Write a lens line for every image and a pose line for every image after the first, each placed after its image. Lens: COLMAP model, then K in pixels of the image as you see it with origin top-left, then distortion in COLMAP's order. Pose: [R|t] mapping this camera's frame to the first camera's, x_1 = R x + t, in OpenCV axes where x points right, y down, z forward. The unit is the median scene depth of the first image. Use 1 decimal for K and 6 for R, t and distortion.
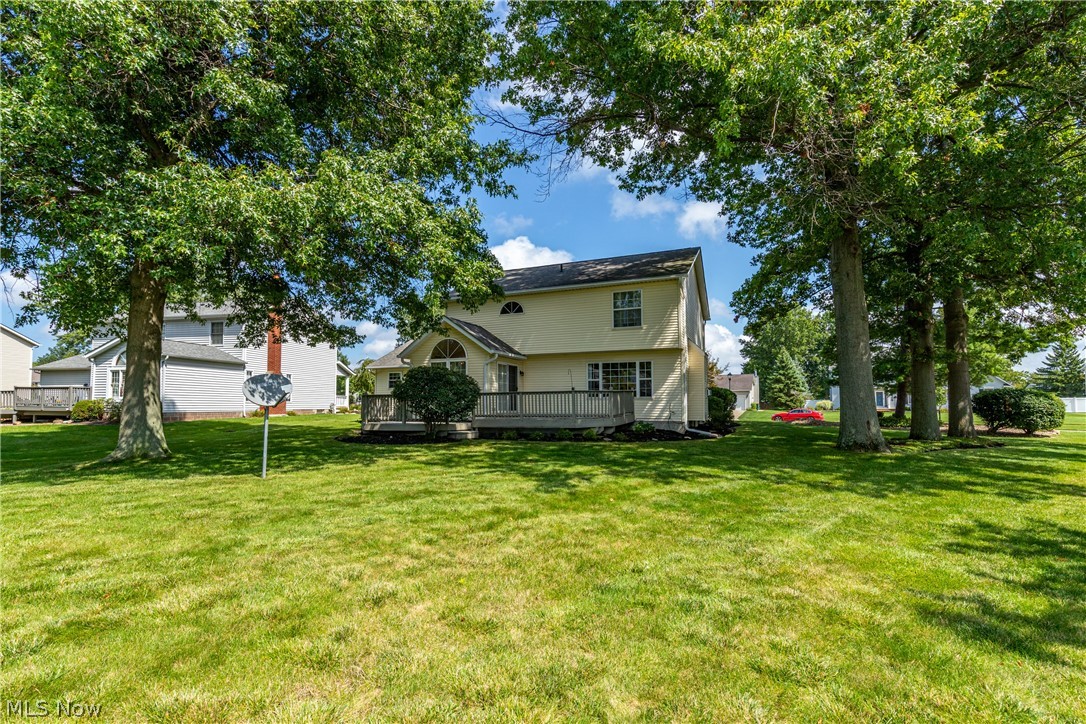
lens RADIAL K [[488.1, 0, 548.0], [0, 488.1, 364.9], [0, 0, 1]] dist [0.000599, 0.000119]
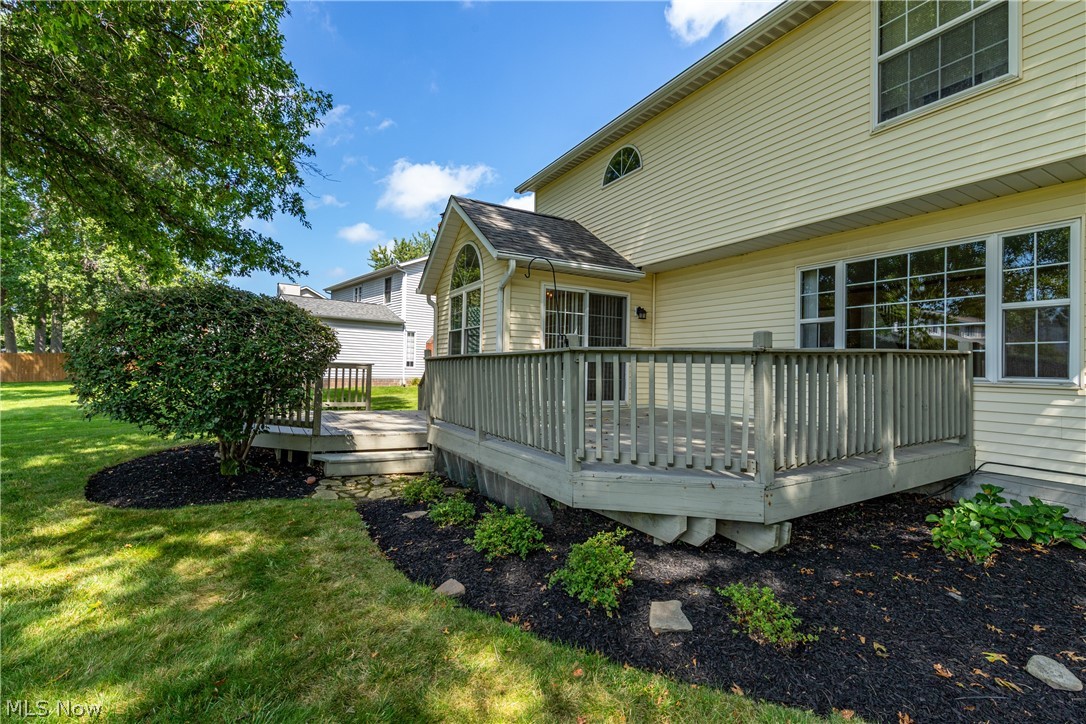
lens RADIAL K [[488.1, 0, 563.9], [0, 488.1, 356.5], [0, 0, 1]] dist [0.000599, 0.000119]
pose [[0.815616, 0.001367, -0.578592, 0.143214], [0.031150, 0.998443, 0.046269, 0.034932], [0.577754, -0.055760, 0.814304, 0.638745]]
